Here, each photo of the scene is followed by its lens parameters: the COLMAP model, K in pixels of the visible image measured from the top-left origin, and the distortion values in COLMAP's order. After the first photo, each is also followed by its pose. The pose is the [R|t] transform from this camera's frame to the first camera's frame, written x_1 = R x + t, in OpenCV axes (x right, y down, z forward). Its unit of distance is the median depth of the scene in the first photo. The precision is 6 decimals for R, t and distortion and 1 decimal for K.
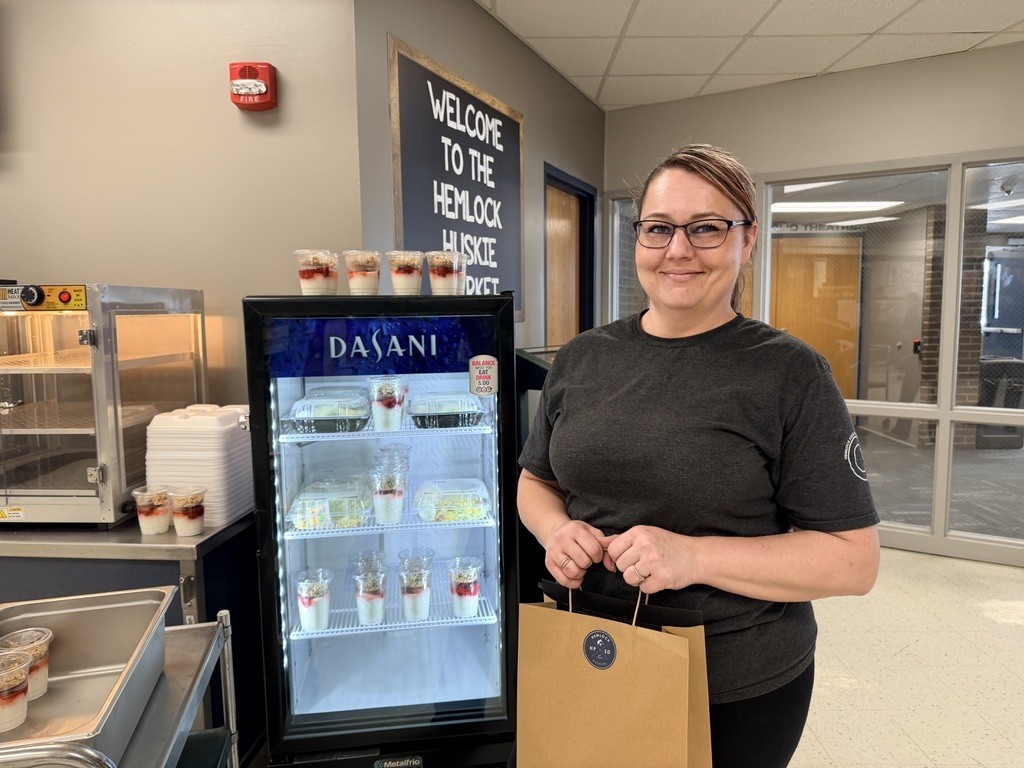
lens RADIAL K [[713.5, 0, 514.6], [0, 713.5, 380.0], [0, 0, 1]] dist [-0.010475, -0.003425]
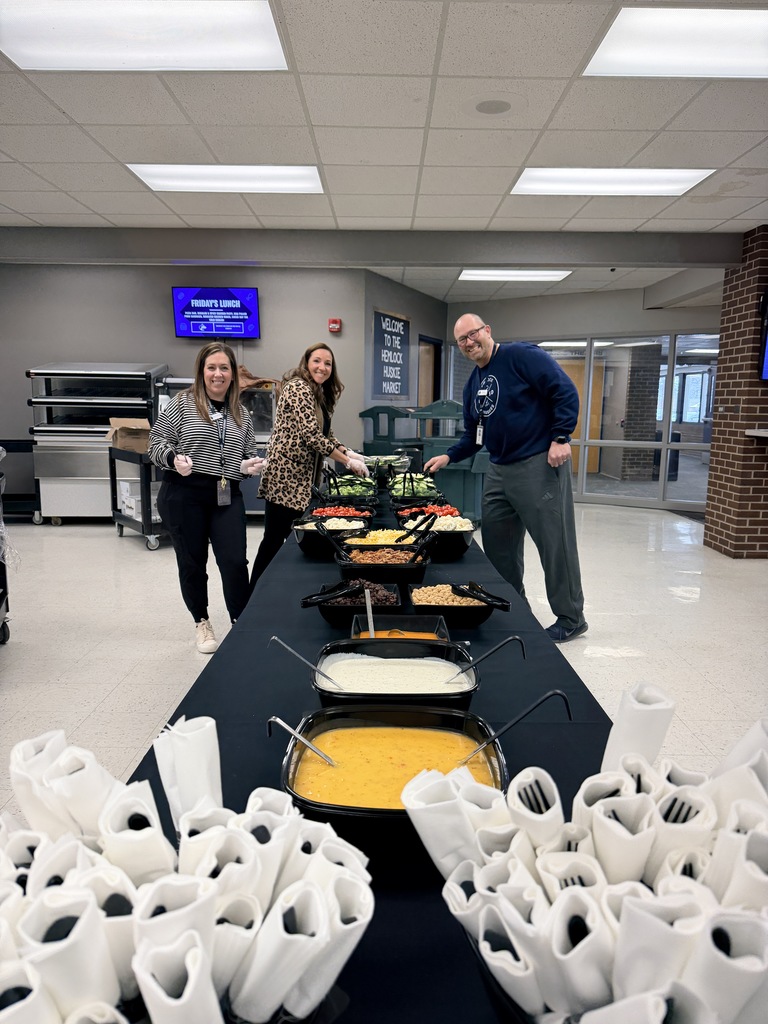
lens RADIAL K [[713.5, 0, 379.6], [0, 713.5, 515.5], [0, 0, 1]] dist [-0.010475, -0.003425]
pose [[0.999851, 0.017168, -0.001686, -0.094264], [-0.017063, 0.998619, 0.049687, 0.230227], [0.002537, -0.049650, 0.998763, -1.756442]]
